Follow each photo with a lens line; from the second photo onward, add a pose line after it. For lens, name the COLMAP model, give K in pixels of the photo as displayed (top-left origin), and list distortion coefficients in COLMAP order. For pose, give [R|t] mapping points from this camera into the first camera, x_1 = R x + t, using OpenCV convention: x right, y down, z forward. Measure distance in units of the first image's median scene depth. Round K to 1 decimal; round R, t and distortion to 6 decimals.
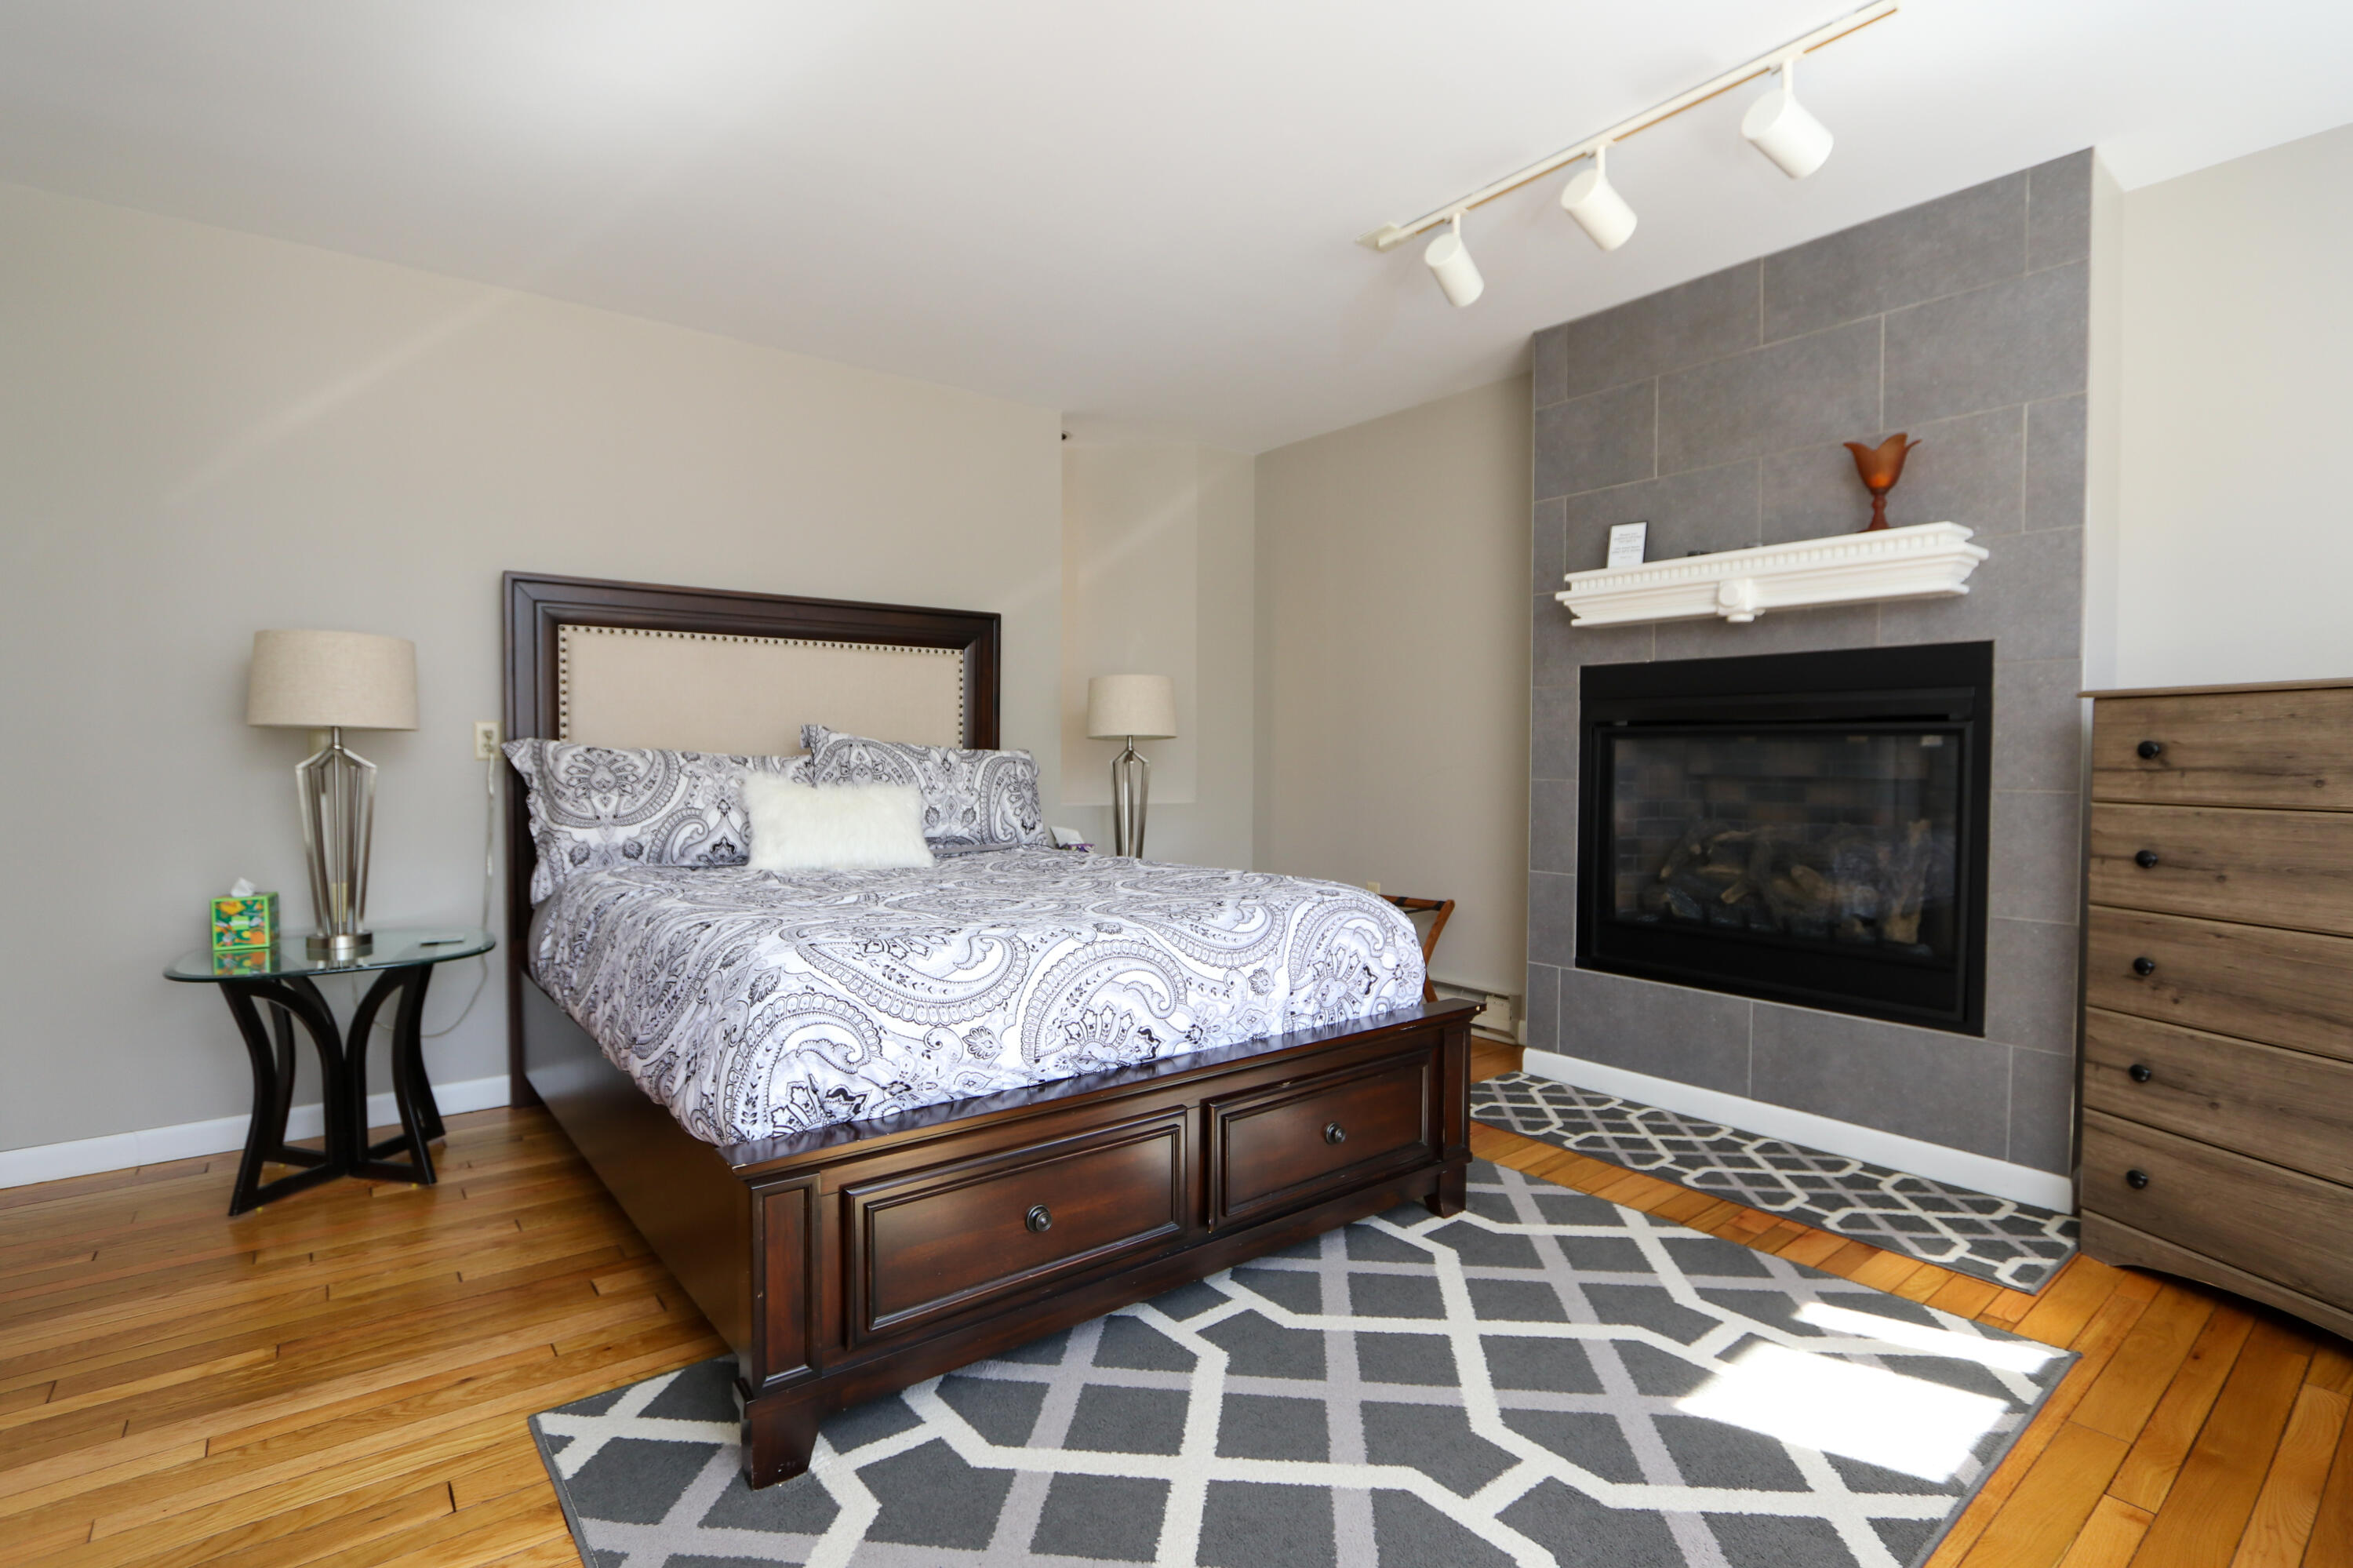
lens RADIAL K [[1085.6, 0, 1130.5], [0, 1085.6, 781.7], [0, 0, 1]] dist [-0.013201, 0.000594]
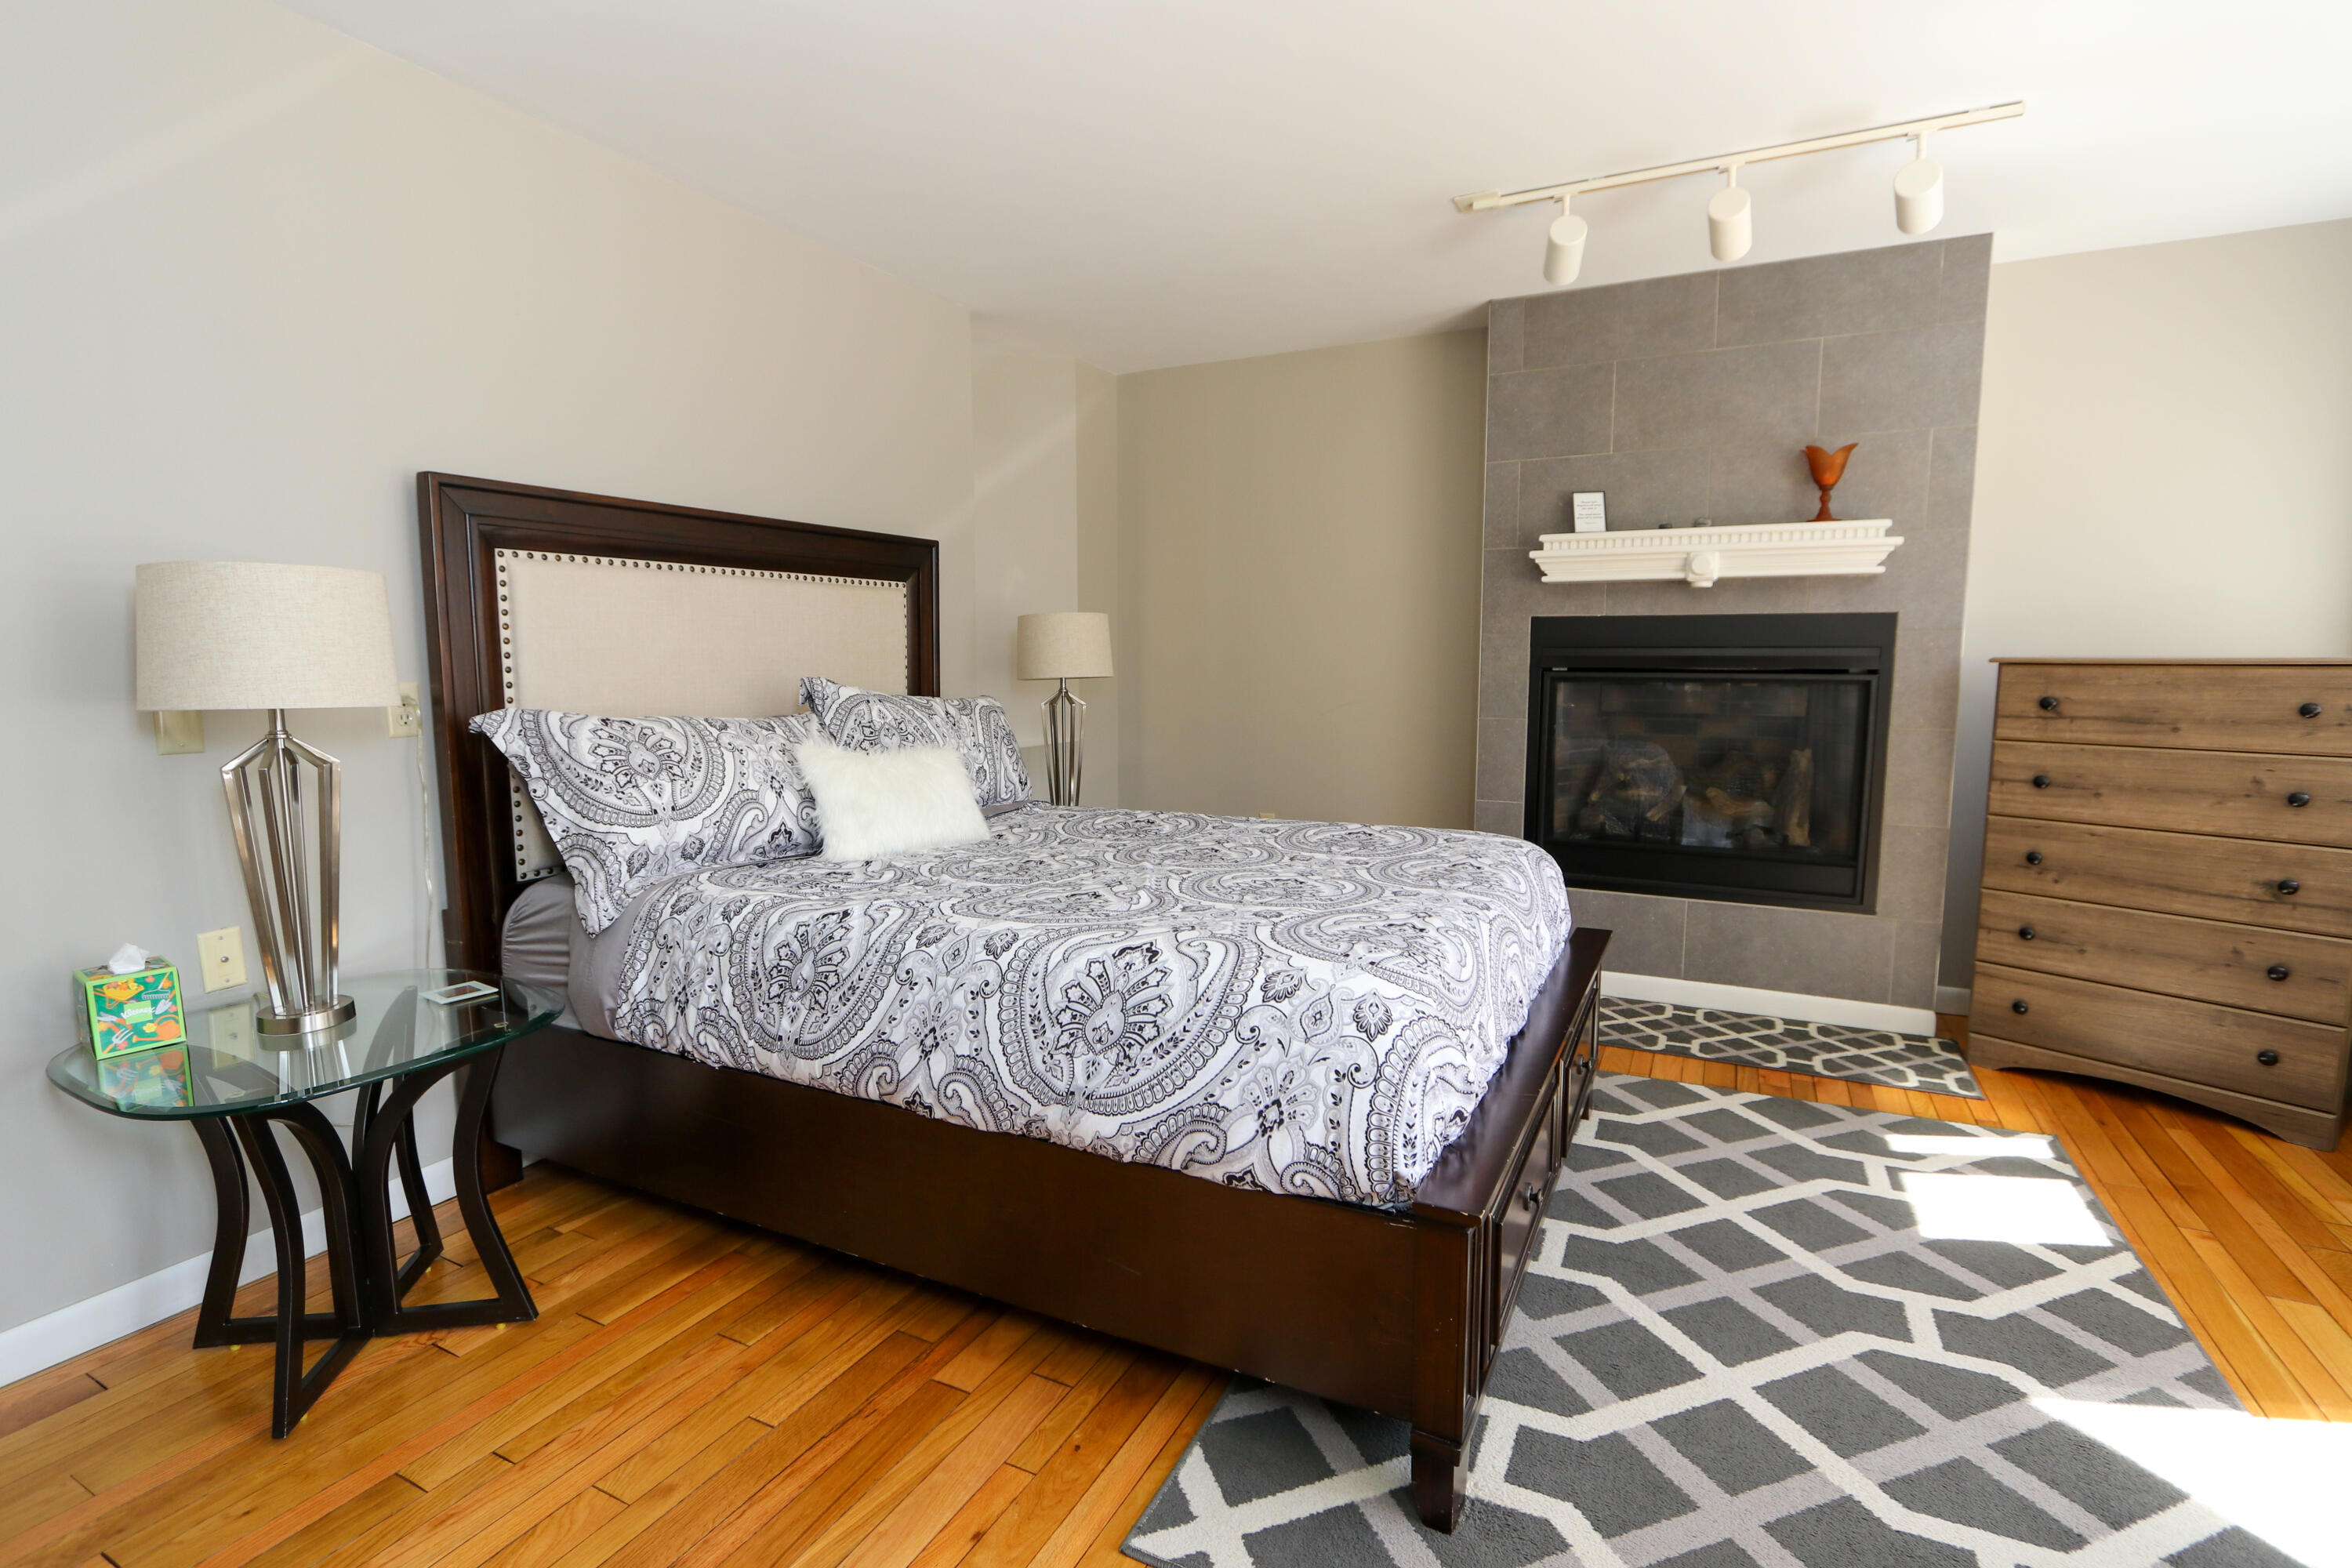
lens RADIAL K [[1098.6, 0, 1151.8], [0, 1098.6, 787.0], [0, 0, 1]] dist [-0.013181, 0.000747]
pose [[0.908271, -0.053799, 0.414908, -0.586364], [0.016176, 0.995472, 0.093667, -0.061476], [-0.418068, -0.078364, 0.905029, 0.173466]]
